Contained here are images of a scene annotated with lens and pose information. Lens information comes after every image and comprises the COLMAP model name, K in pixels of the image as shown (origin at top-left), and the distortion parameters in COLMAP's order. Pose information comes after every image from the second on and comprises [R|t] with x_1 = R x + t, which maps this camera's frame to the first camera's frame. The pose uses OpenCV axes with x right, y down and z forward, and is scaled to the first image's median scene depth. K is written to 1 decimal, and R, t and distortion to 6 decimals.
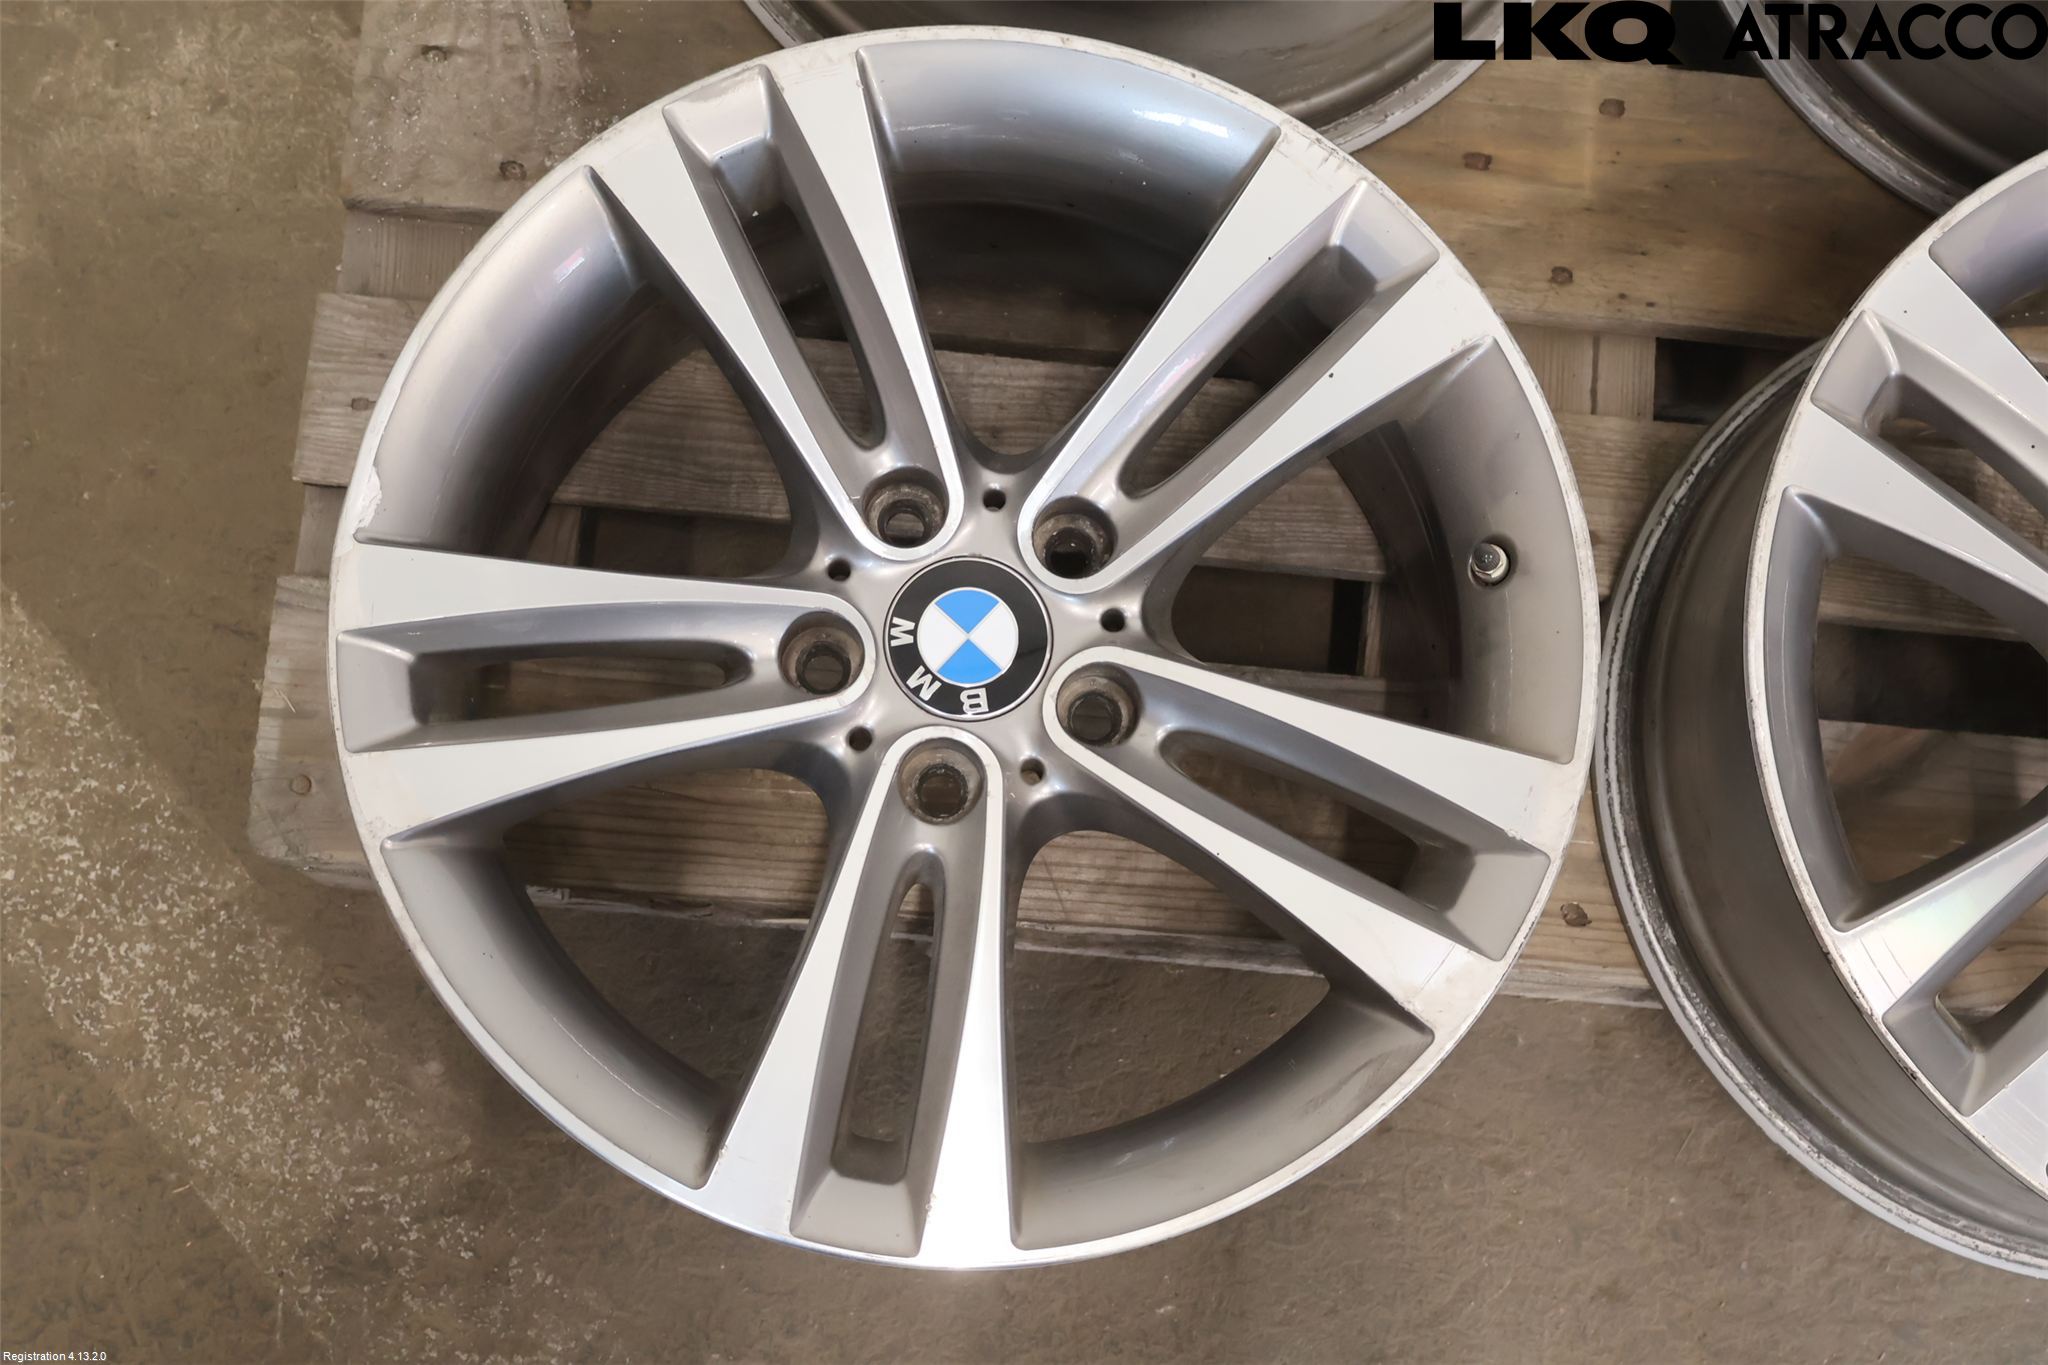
lens RADIAL K [[2525.8, 0, 1029.3], [0, 2525.8, 680.5], [0, 0, 1]] dist [0.007752, 0.000000]
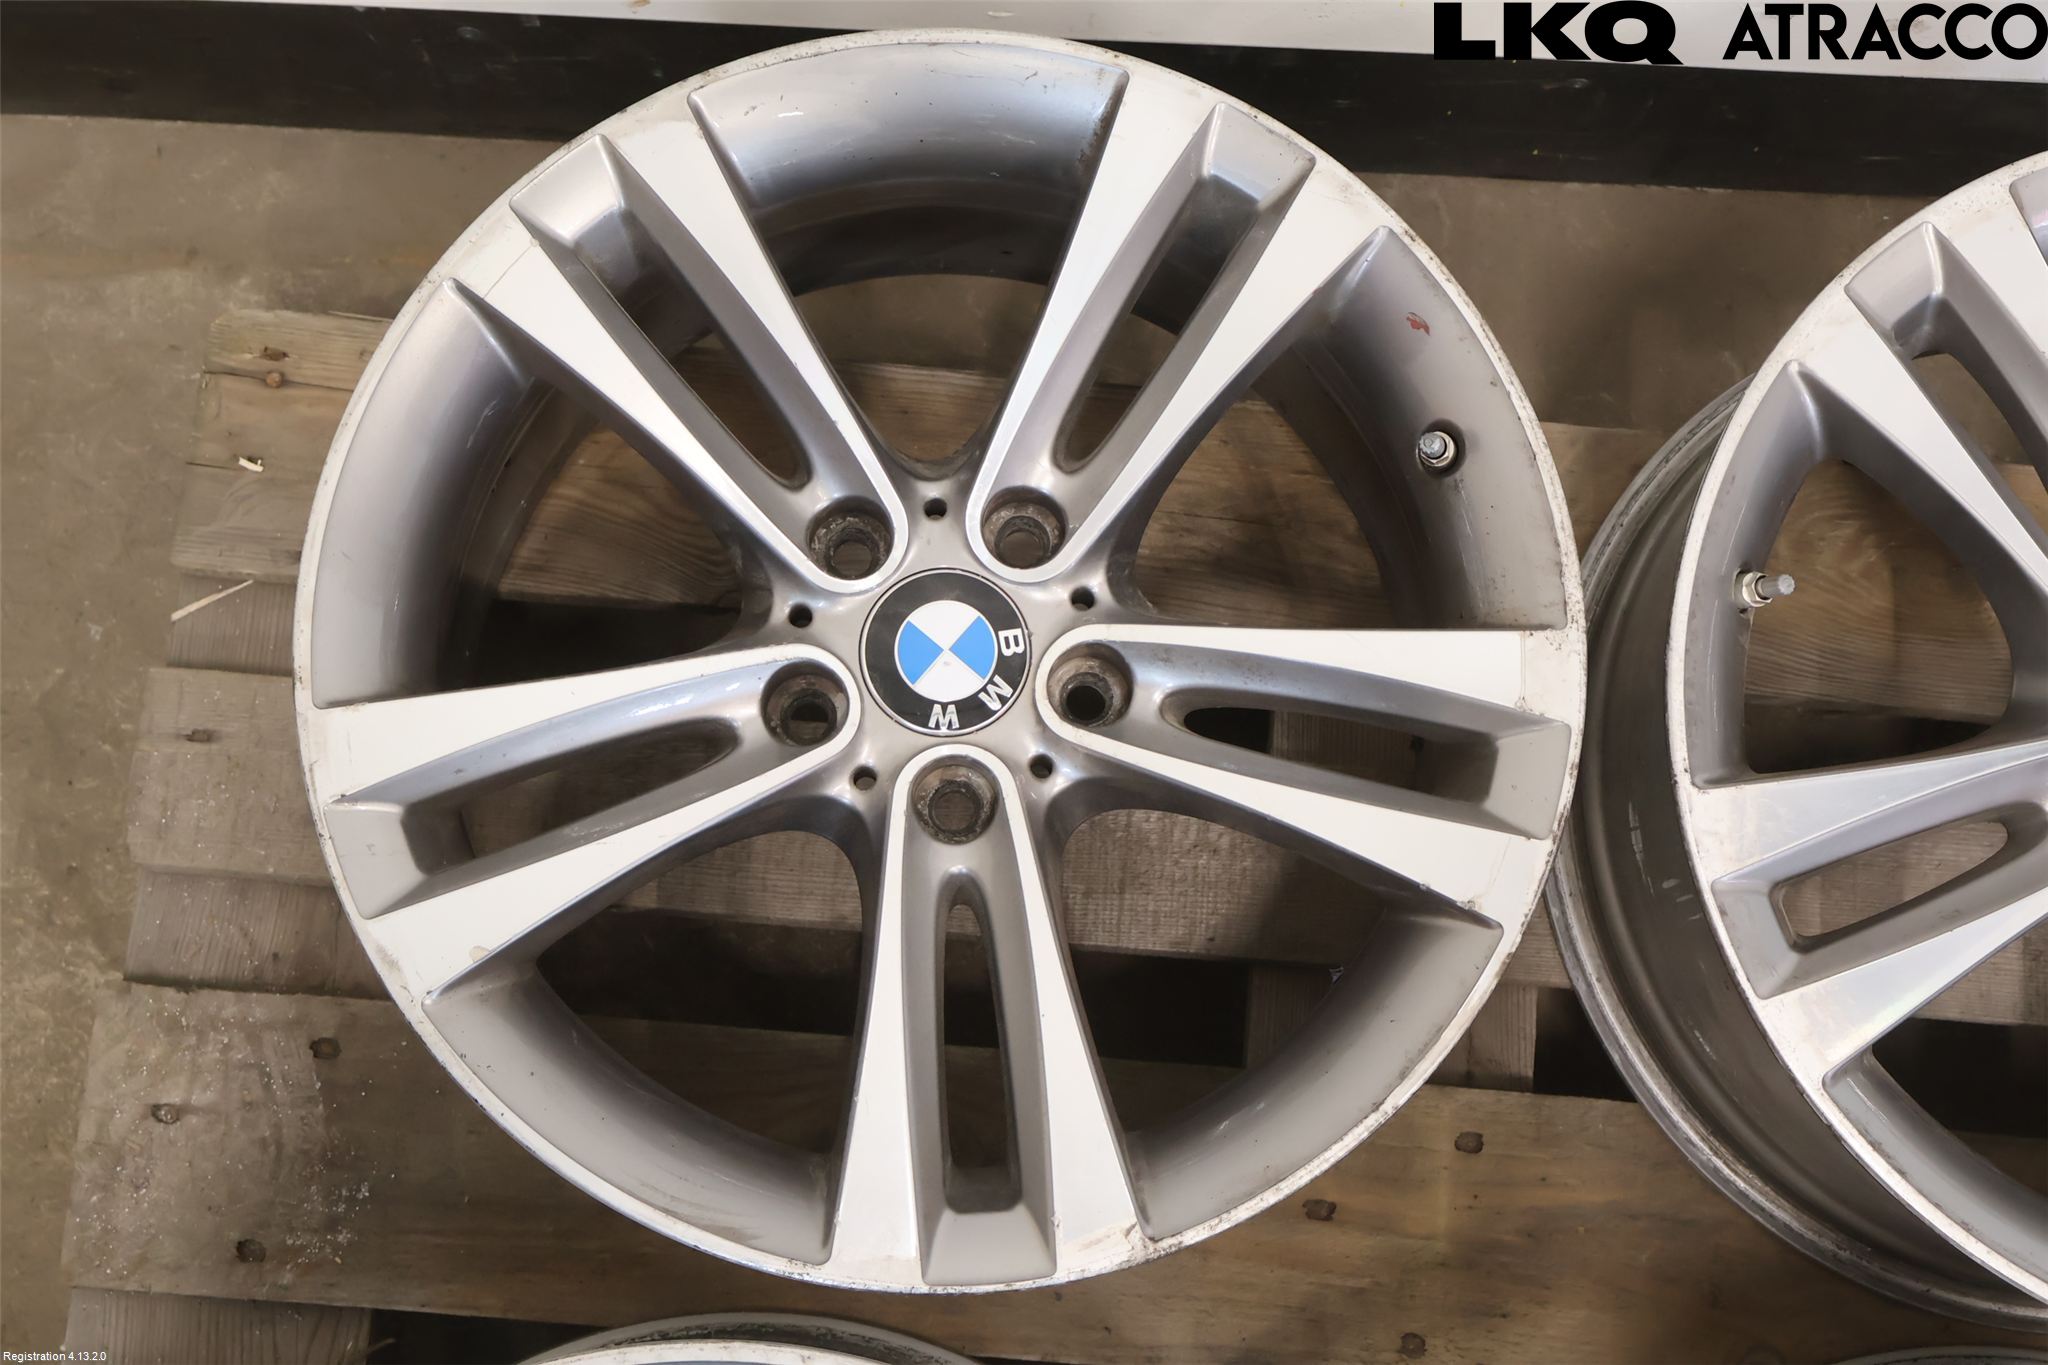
lens RADIAL K [[2525.8, 0, 1019.9], [0, 2525.8, 685.4], [0, 0, 1]] dist [0.007752, 0.000000]
pose [[0.999909, -0.009473, -0.009591, 0.079399], [0.009474, 0.999955, 0.000108, -0.388869], [0.009589, -0.000199, 0.999954, 0.093123]]
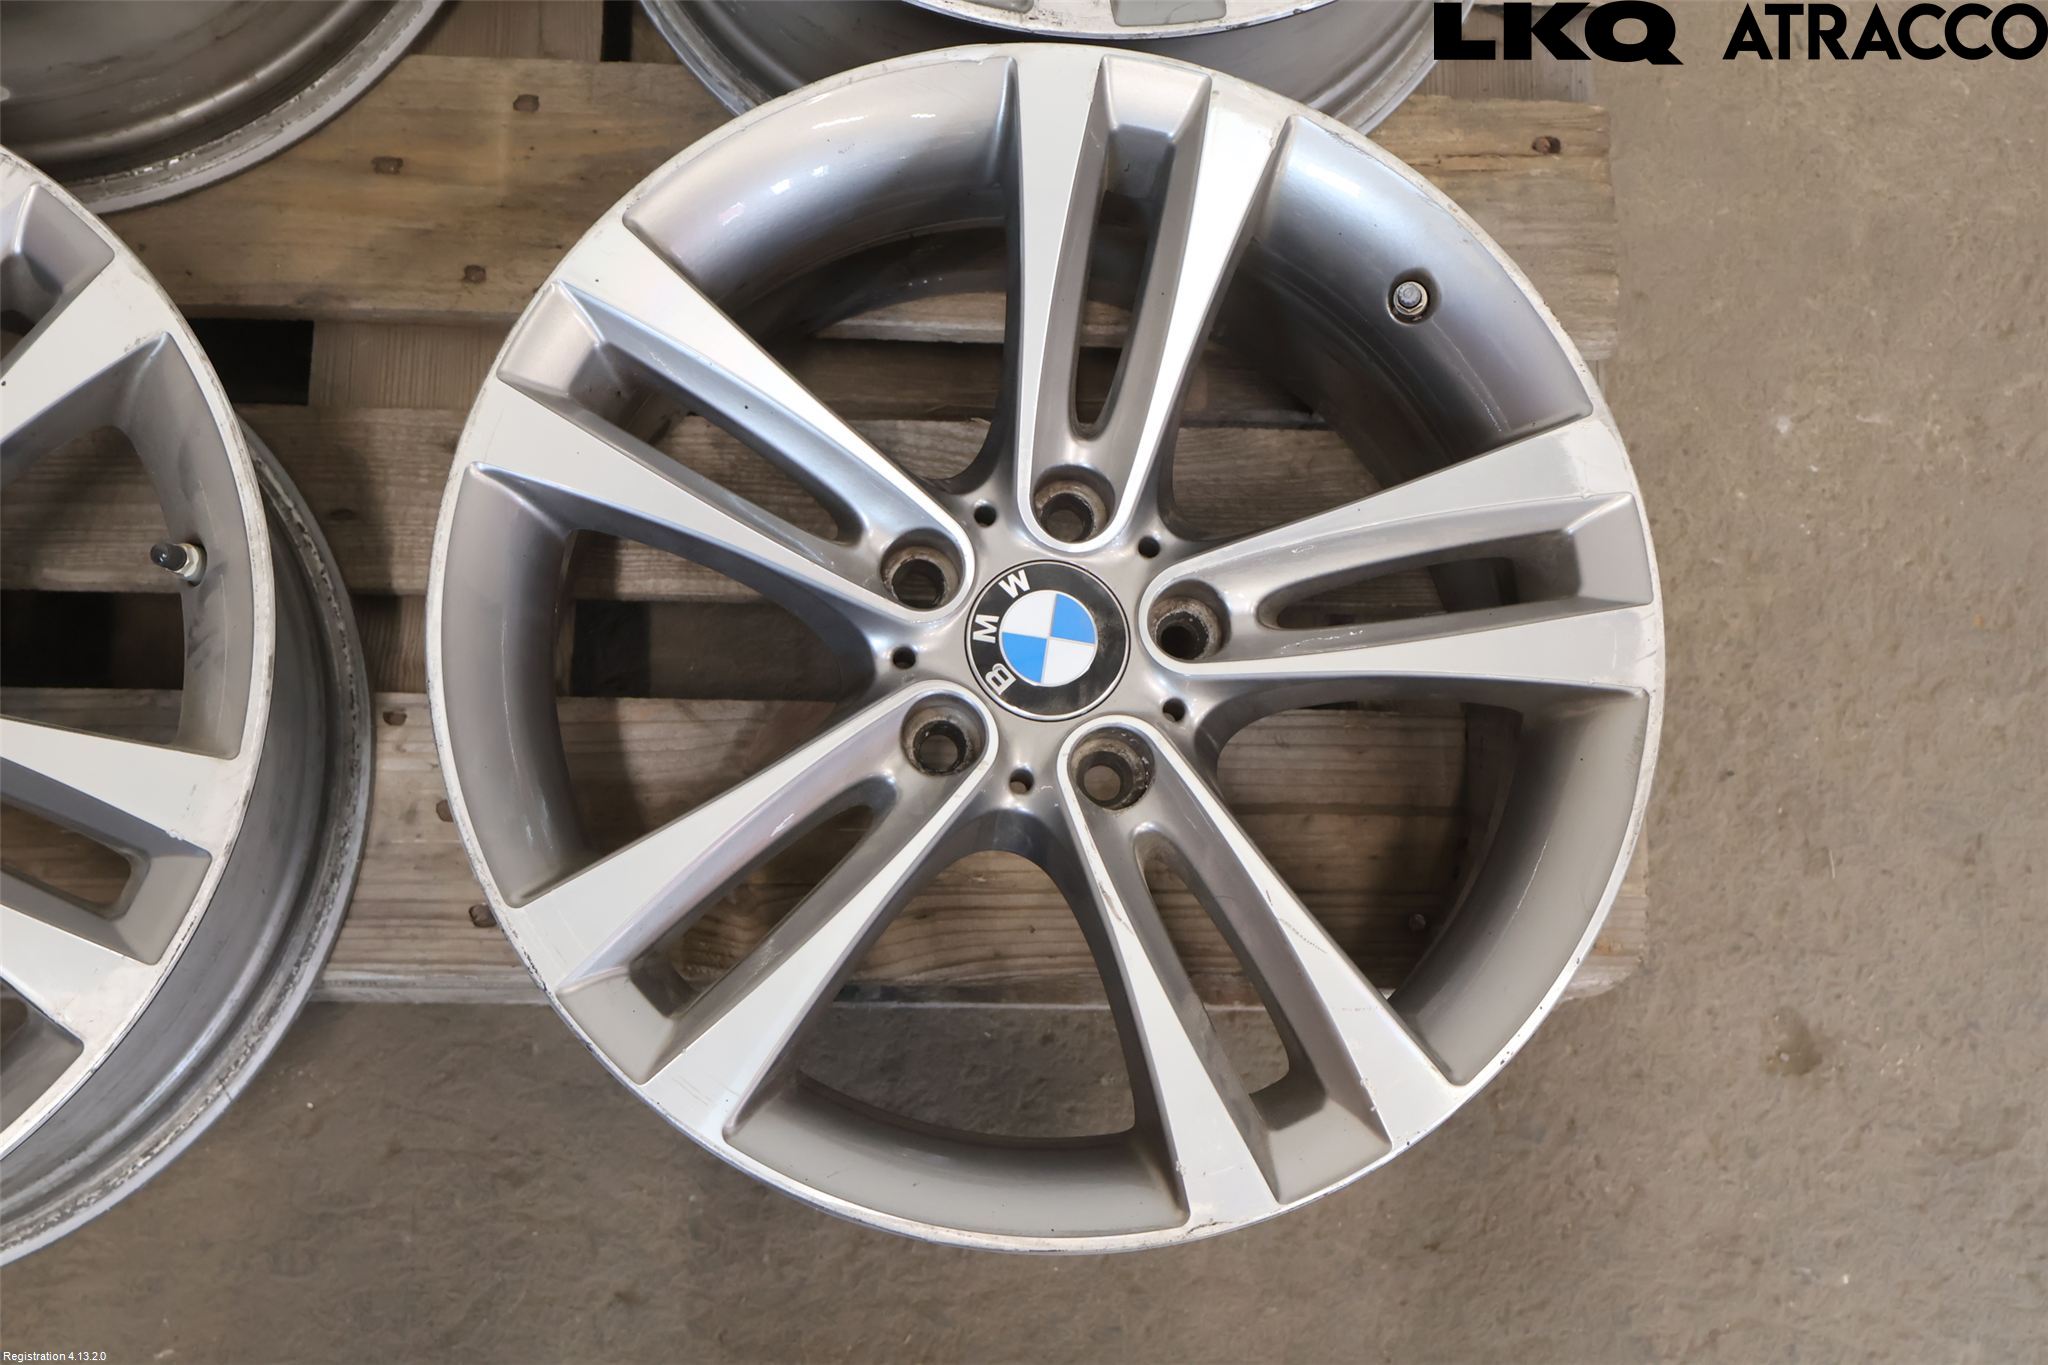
lens RADIAL K [[2525.8, 0, 1023.8], [0, 2525.8, 679.6], [0, 0, 1]] dist [0.007752, 0.000000]
pose [[0.996311, -0.074235, 0.043041, 0.363352], [0.075206, 0.996939, -0.021392, 0.035157], [-0.041321, 0.024550, 0.998844, 0.003677]]
